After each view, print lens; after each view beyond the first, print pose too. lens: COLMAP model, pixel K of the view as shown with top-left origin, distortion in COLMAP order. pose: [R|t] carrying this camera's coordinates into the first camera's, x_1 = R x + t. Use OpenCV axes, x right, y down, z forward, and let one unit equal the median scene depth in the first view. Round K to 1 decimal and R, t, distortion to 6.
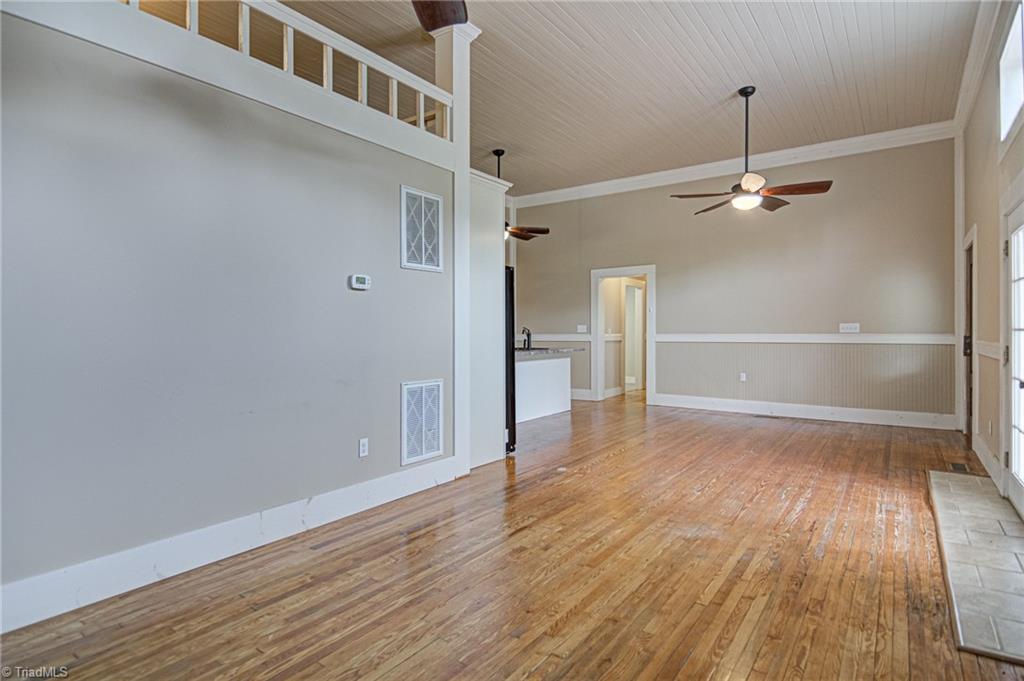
lens RADIAL K [[540.5, 0, 513.4], [0, 540.5, 329.0], [0, 0, 1]] dist [0.004109, 0.000536]
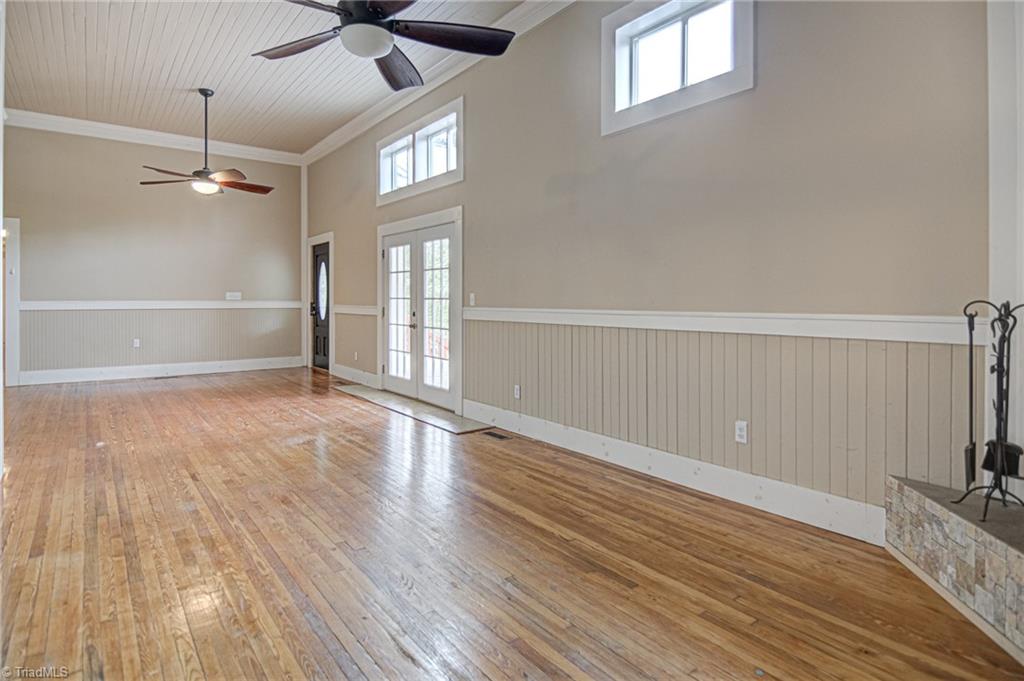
lens RADIAL K [[549.1, 0, 512.2], [0, 549.1, 301.4], [0, 0, 1]] dist [-0.002210, -0.001193]
pose [[0.295250, -0.001244, 0.955419, -0.726132], [-0.008917, 0.999952, 0.004058, -0.001671], [-0.955378, -0.009717, 0.295225, 0.032345]]
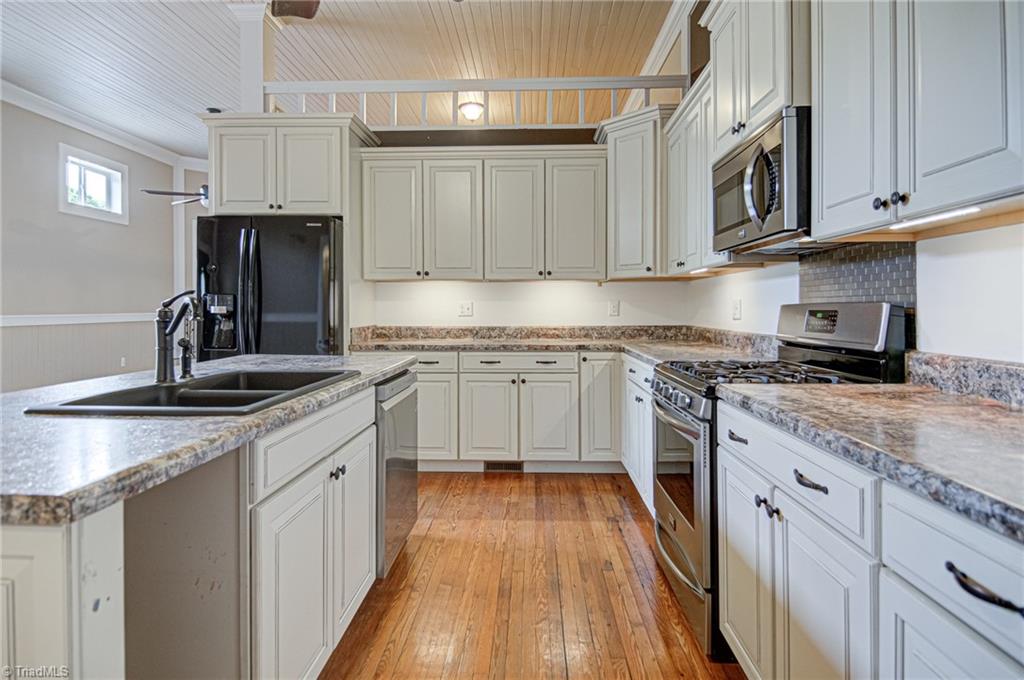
lens RADIAL K [[544.5, 0, 514.8], [0, 544.5, 310.6], [0, 0, 1]] dist [0.002796, -0.000123]
pose [[-0.832911, 0.004751, -0.553387, 0.068070], [0.005305, 0.999986, 0.000601, 0.010420], [0.553381, -0.002435, -0.832924, 2.411107]]
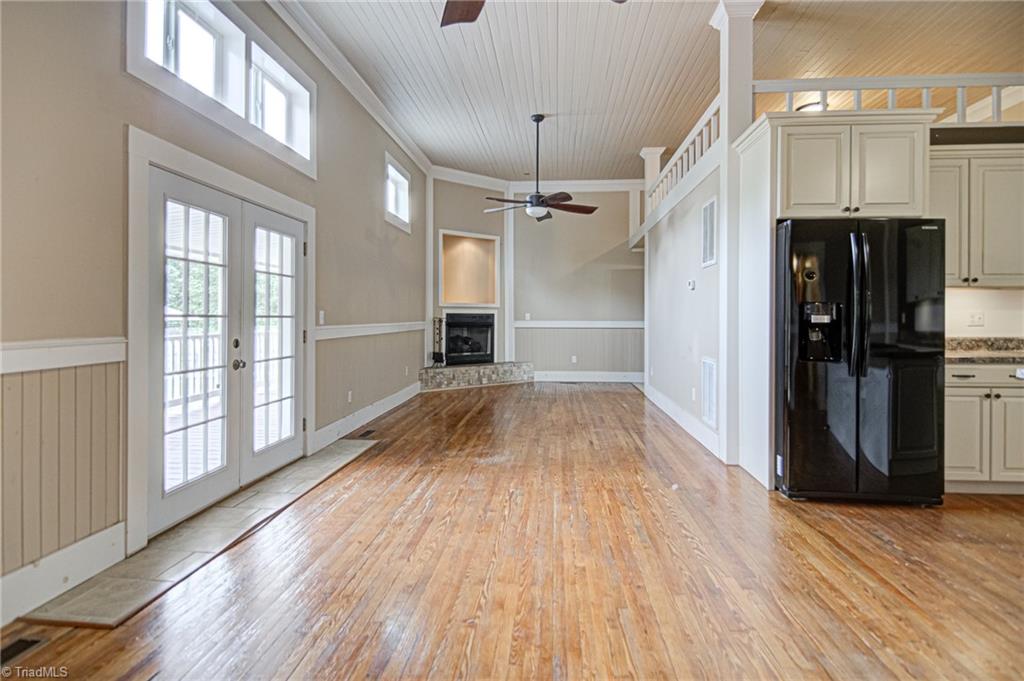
lens RADIAL K [[545.1, 0, 510.7], [0, 545.1, 318.1], [0, 0, 1]] dist [0.001519, -0.001292]
pose [[-0.861894, 0.002053, -0.507085, 0.844470], [0.003642, 0.999991, -0.002142, 0.005605], [0.507076, -0.003693, -0.861893, 1.863425]]
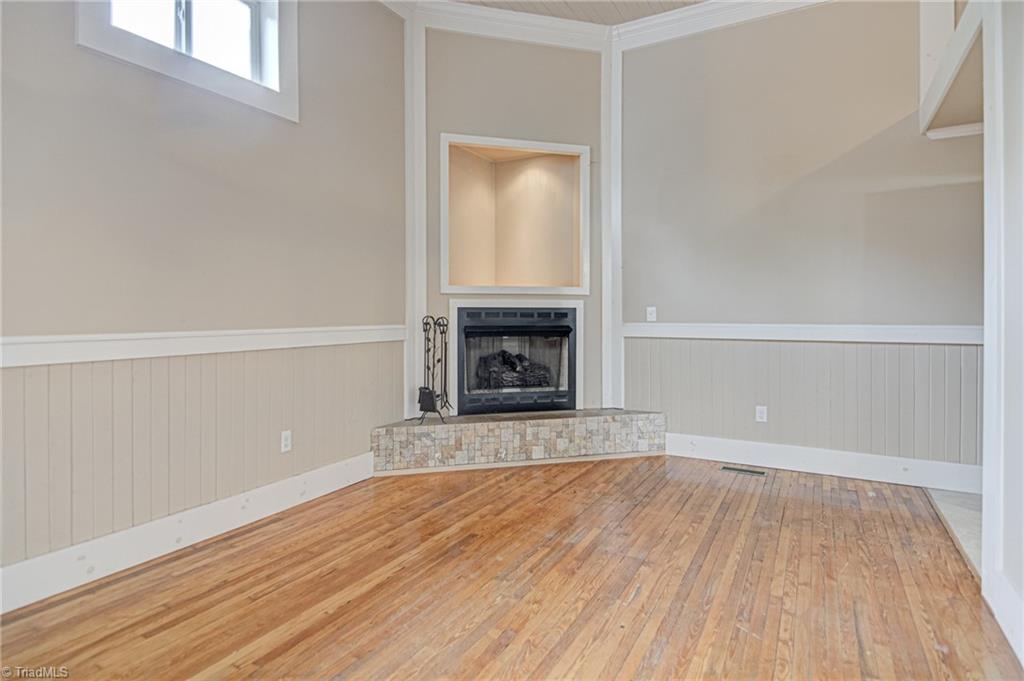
lens RADIAL K [[545.1, 0, 510.7], [0, 545.1, 318.1], [0, 0, 1]] dist [0.001519, -0.001292]
pose [[-0.995120, 0.004386, -0.098571, -0.109232], [0.003975, 0.999983, 0.004371, -0.003525], [0.098589, 0.003957, -0.995120, 0.838583]]
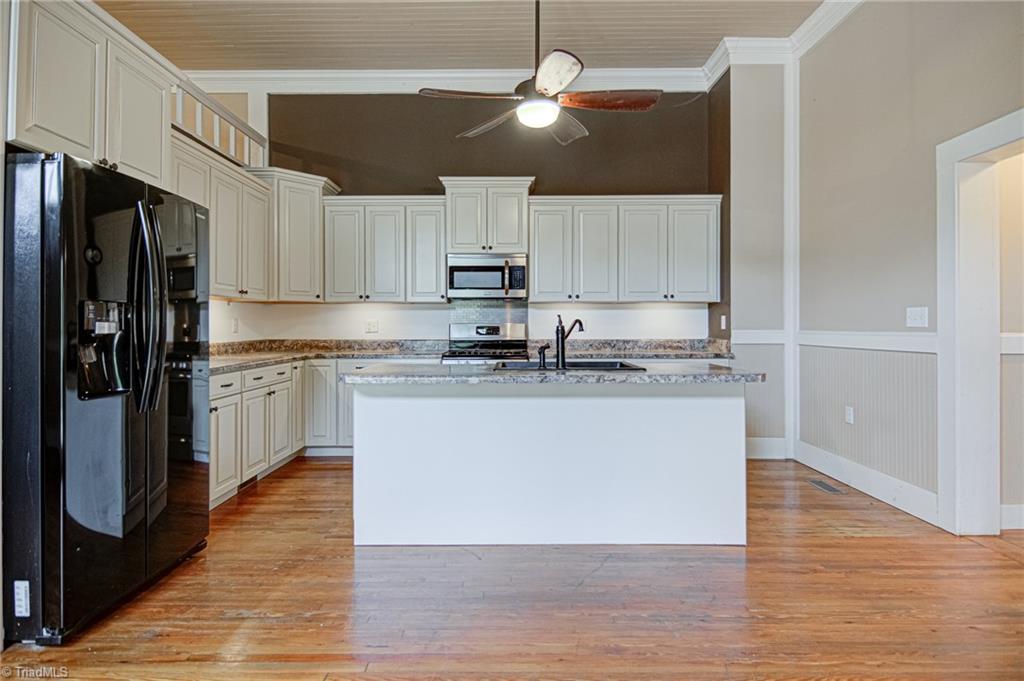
lens RADIAL K [[545.1, 0, 510.7], [0, 545.1, 318.1], [0, 0, 1]] dist [0.001519, -0.001292]
pose [[0.569314, -0.012163, -0.822030, 0.652981], [0.006410, 0.999926, -0.010356, 0.006831], [0.822095, 0.000627, 0.569350, 1.387846]]
